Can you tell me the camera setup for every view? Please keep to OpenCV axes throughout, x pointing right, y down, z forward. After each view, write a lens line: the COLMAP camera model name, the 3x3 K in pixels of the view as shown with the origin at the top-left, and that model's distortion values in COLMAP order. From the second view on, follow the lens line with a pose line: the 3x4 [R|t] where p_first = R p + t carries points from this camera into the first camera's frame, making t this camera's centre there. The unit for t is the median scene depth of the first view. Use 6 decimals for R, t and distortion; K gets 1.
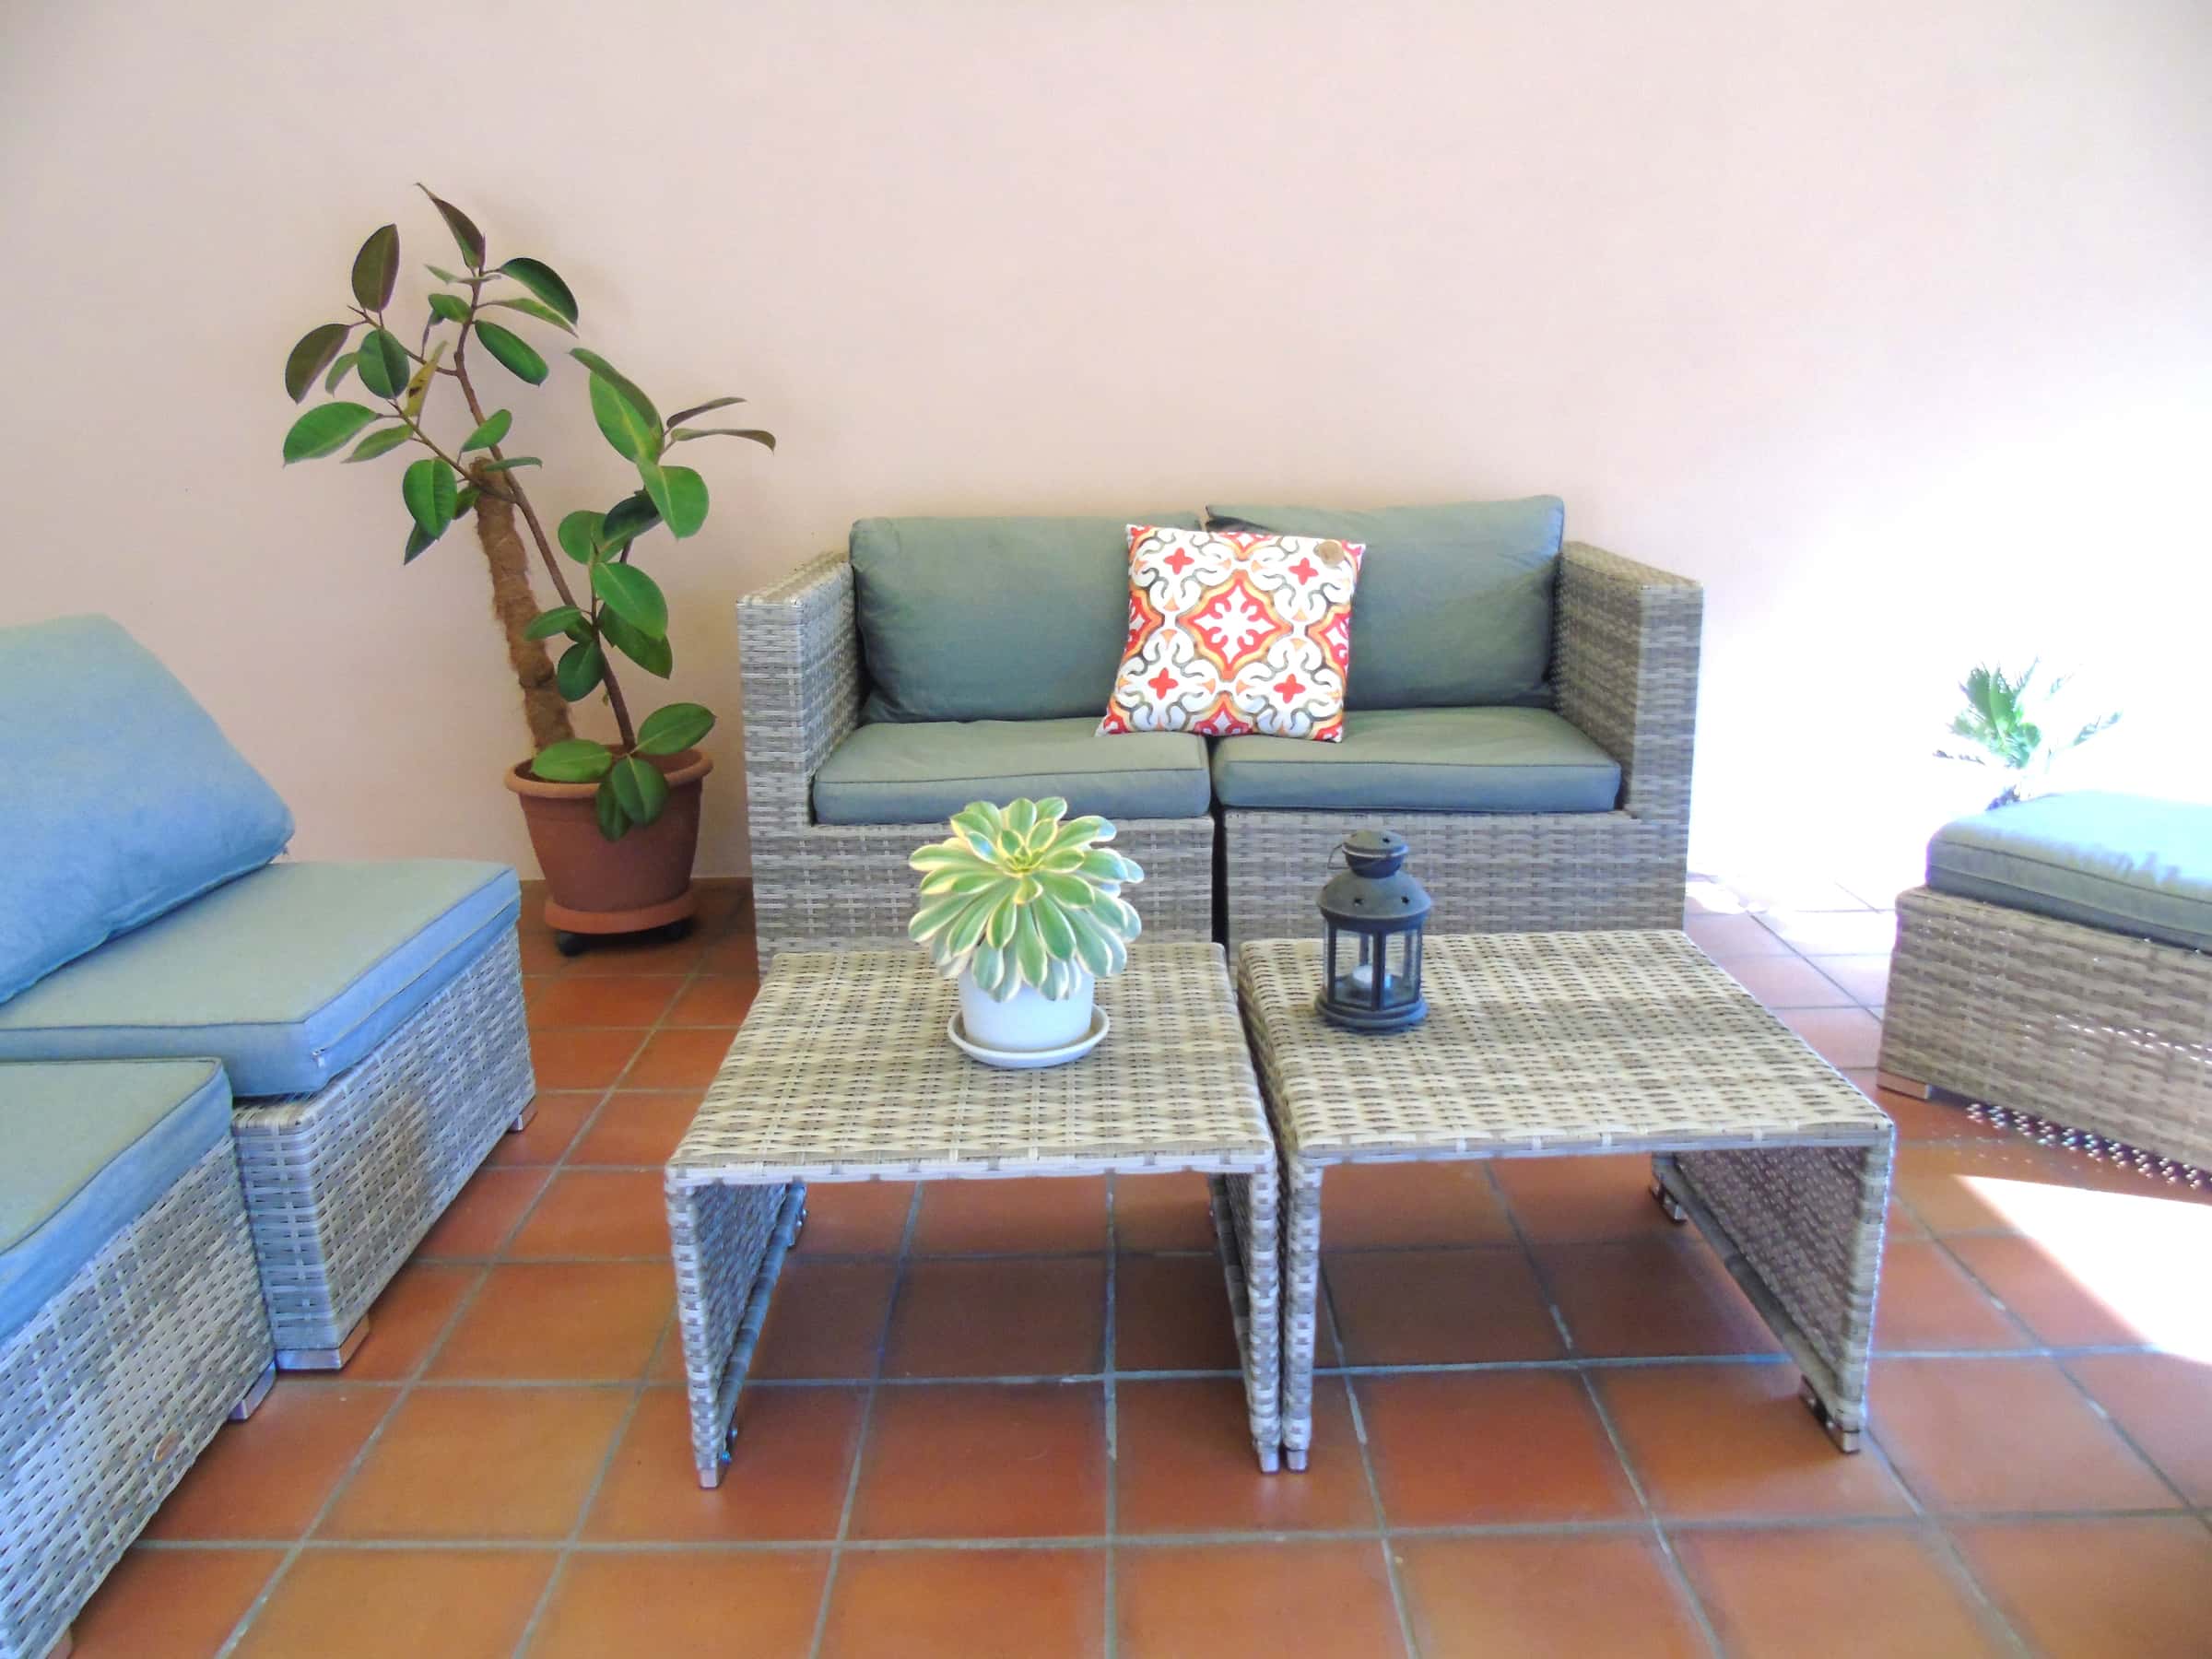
lens RADIAL K [[1631.7, 0, 1097.5], [0, 1631.7, 822.7], [0, 0, 1]] dist [-0.060319, 0.056030]
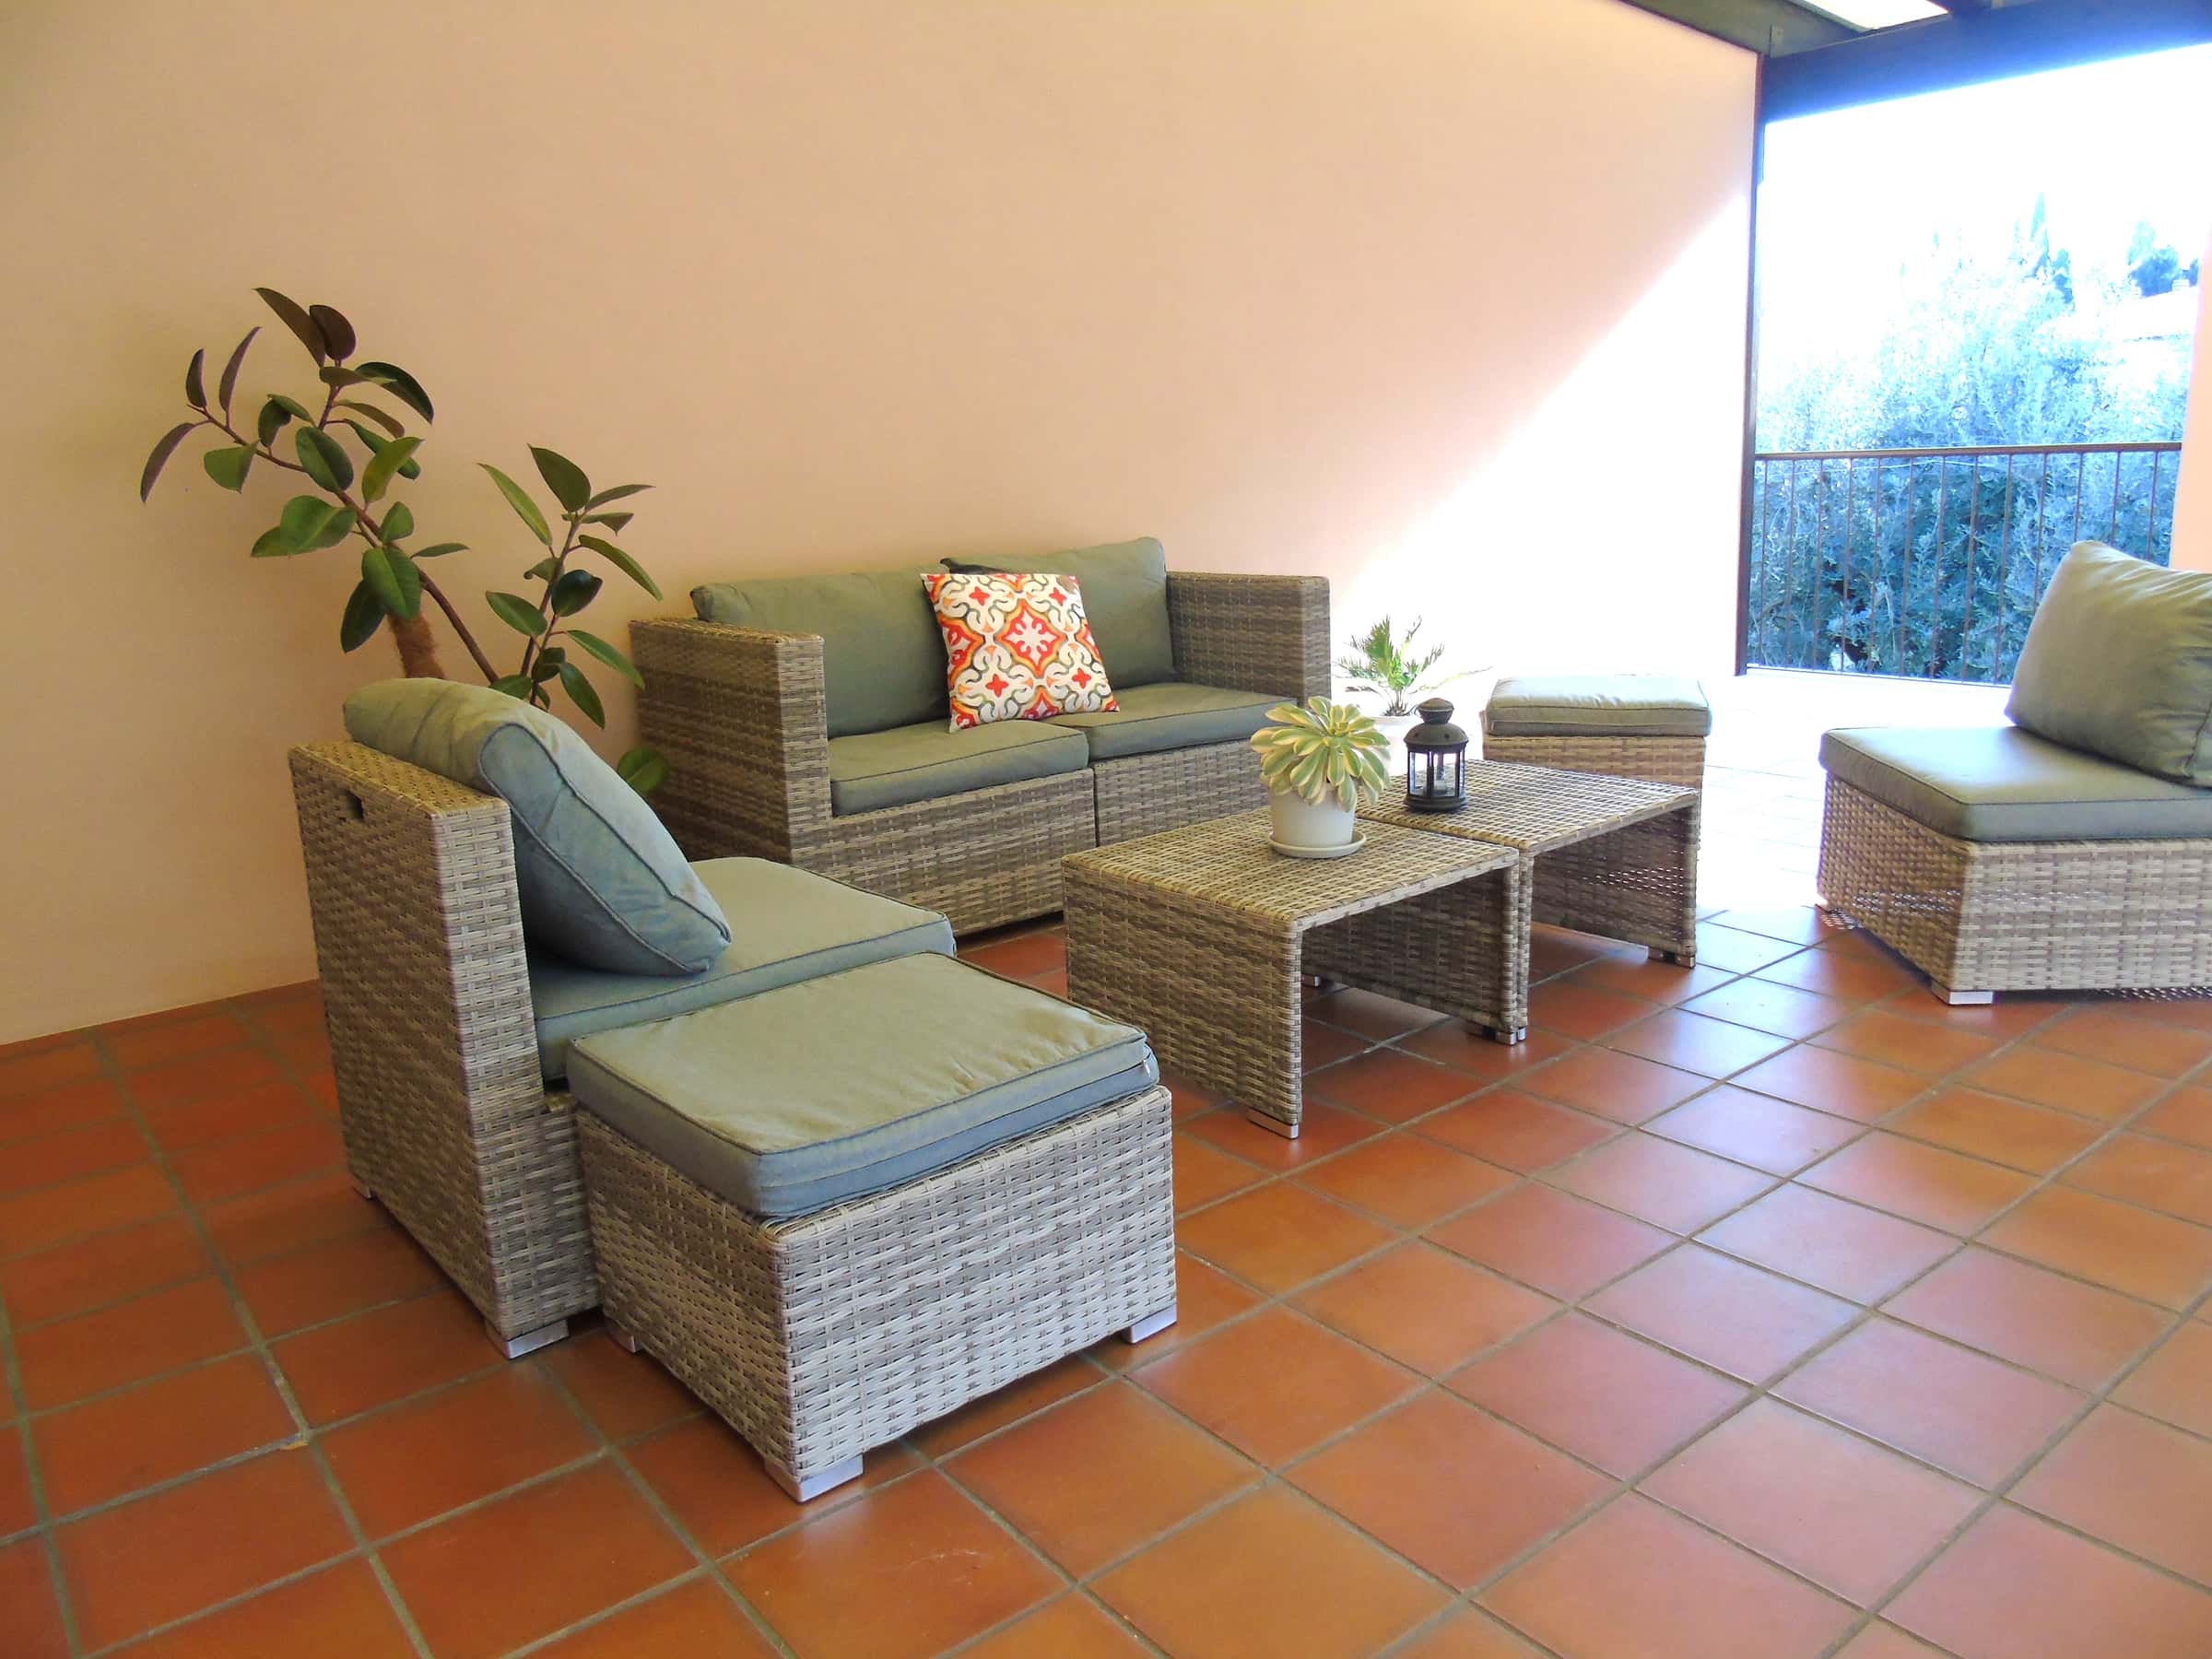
lens RADIAL K [[1631.7, 0, 1097.5], [0, 1631.7, 822.7], [0, 0, 1]] dist [-0.060319, 0.056030]
pose [[0.779276, -0.151250, 0.608156, -0.774304], [0.190394, 0.981708, 0.000187, 0.043412], [-0.597059, 0.115644, 0.793818, -0.105826]]
